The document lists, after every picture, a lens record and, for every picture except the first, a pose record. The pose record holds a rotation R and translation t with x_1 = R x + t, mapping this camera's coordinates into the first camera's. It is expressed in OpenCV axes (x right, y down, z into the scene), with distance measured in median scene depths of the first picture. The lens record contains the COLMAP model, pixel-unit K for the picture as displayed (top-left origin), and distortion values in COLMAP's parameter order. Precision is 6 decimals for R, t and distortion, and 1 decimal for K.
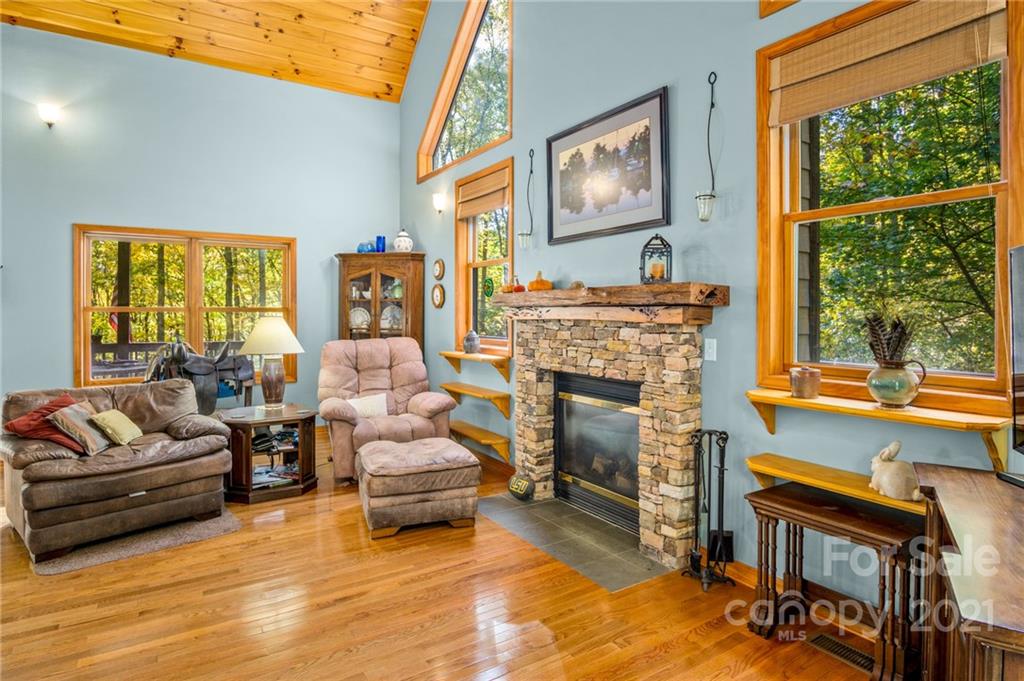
lens RADIAL K [[561.9, 0, 513.9], [0, 561.9, 319.5], [0, 0, 1]] dist [-0.023650, 0.002128]
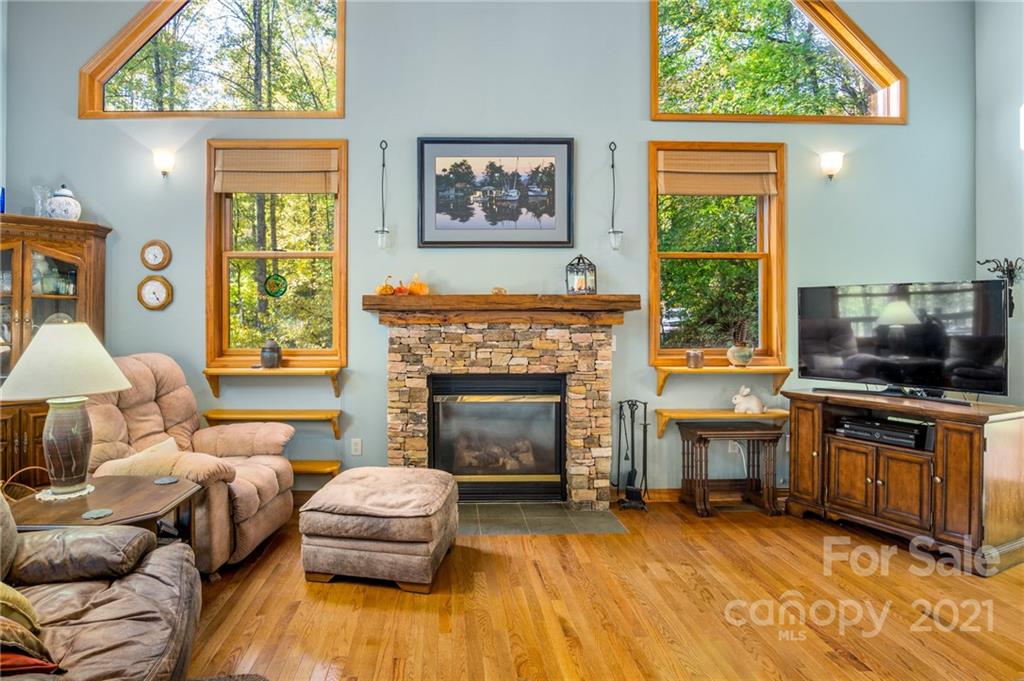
lens RADIAL K [[579.3, 0, 463.0], [0, 579.3, 319.3], [0, 0, 1]] dist [-0.023070, 0.001755]
pose [[0.521893, -0.006171, 0.852989, -0.920632], [0.010598, 0.999944, 0.000749, -0.008786], [-0.852945, 0.008649, 0.521929, 0.499613]]
